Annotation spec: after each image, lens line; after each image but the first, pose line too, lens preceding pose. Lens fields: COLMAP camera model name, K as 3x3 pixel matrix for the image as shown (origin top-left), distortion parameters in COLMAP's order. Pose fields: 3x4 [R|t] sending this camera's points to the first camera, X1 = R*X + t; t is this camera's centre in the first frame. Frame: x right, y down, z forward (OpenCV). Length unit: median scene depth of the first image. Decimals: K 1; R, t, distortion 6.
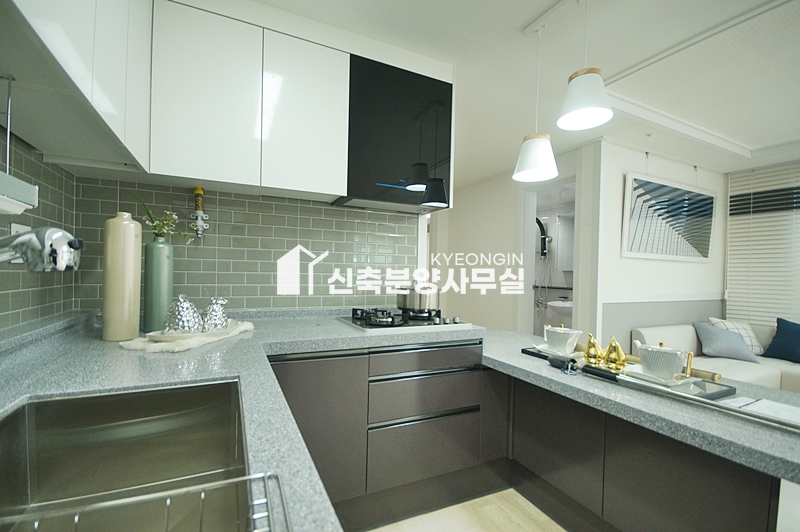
lens RADIAL K [[358.3, 0, 400.1], [0, 358.3, 270.9], [0, 0, 1]] dist [0.001811, 0.000135]
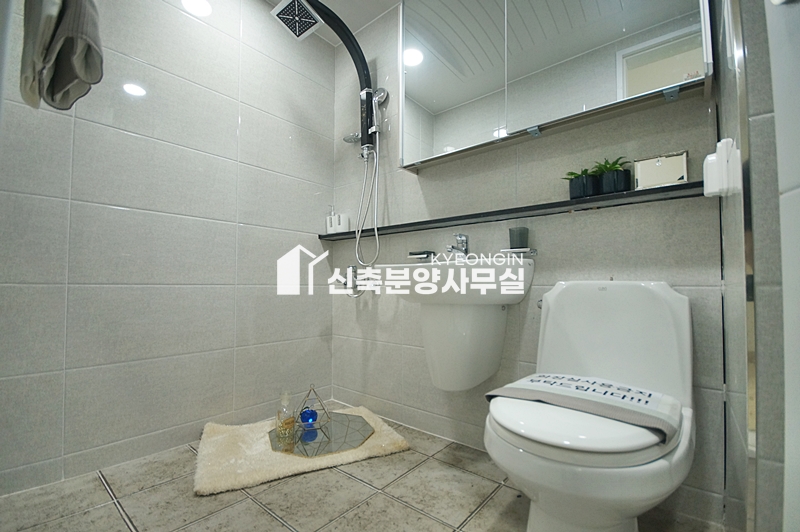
lens RADIAL K [[358.3, 0, 408.2], [0, 358.3, 288.4], [0, 0, 1]] dist [0.001811, 0.000135]
pose [[0.914914, -0.017216, 0.403282, 0.295556], [0.022495, 0.999712, -0.008356, 0.101989], [-0.403022, 0.016717, 0.915037, 0.671866]]
